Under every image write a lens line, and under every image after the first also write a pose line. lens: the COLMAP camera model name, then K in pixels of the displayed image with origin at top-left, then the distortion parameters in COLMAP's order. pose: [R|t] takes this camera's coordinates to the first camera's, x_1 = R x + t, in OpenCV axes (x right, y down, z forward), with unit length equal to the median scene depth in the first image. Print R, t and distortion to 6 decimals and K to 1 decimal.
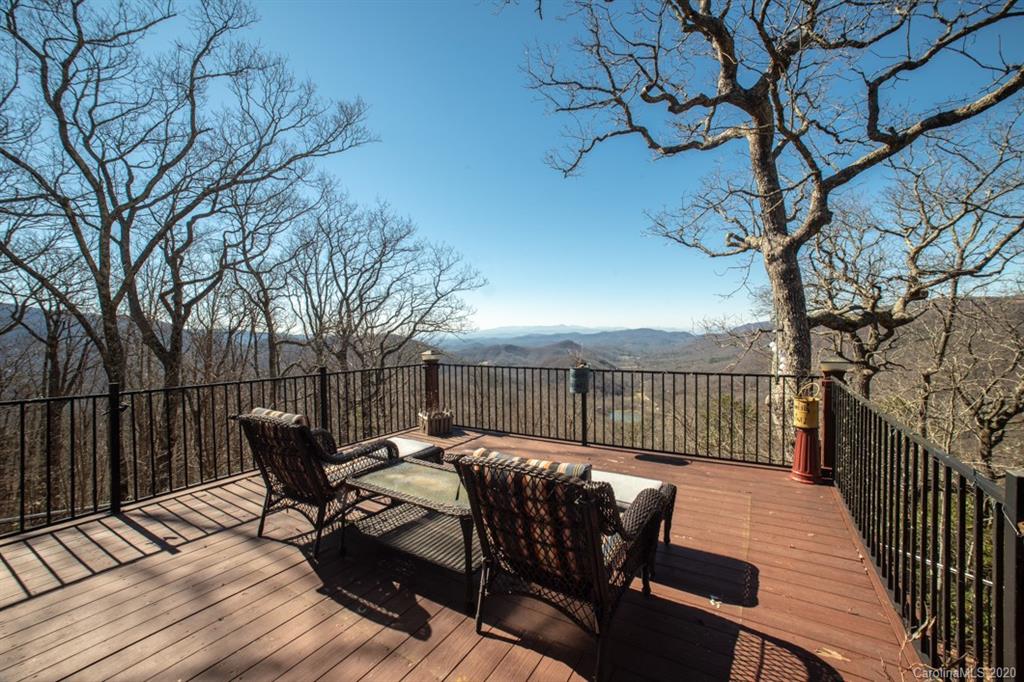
lens RADIAL K [[413.0, 0, 505.5], [0, 413.0, 343.5], [0, 0, 1]] dist [-0.036781, 0.011142]
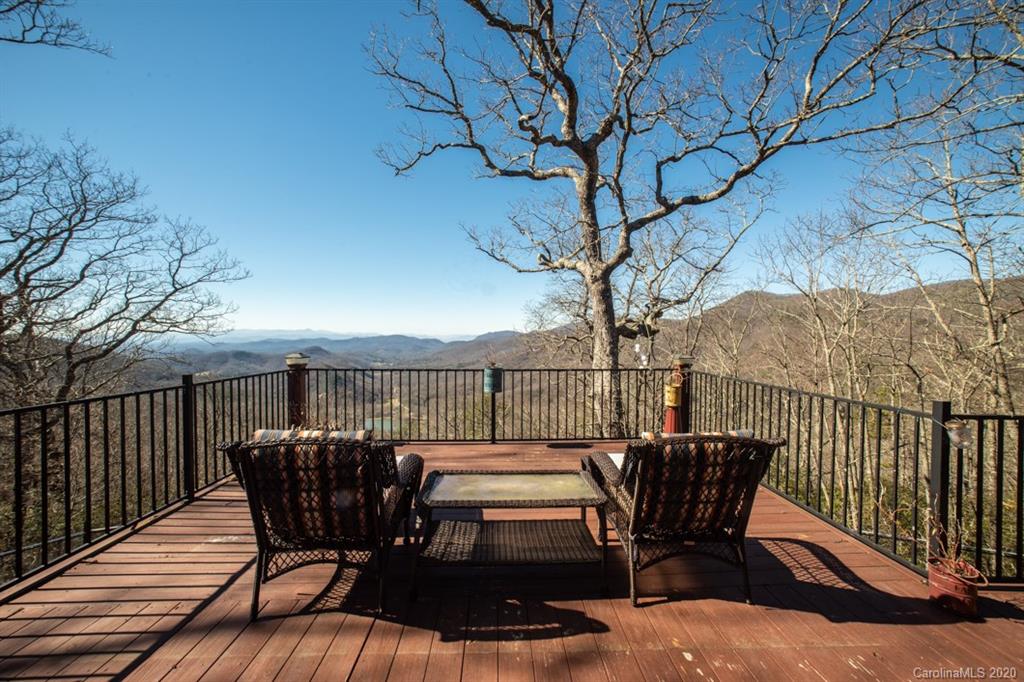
lens RADIAL K [[413.0, 0, 513.5], [0, 413.0, 342.1], [0, 0, 1]] dist [-0.036781, 0.011142]
pose [[0.823721, 0.010643, 0.566895, -0.204655], [0.000028, 0.999823, -0.018812, 0.007793], [-0.566995, 0.015512, 0.823575, 0.069723]]
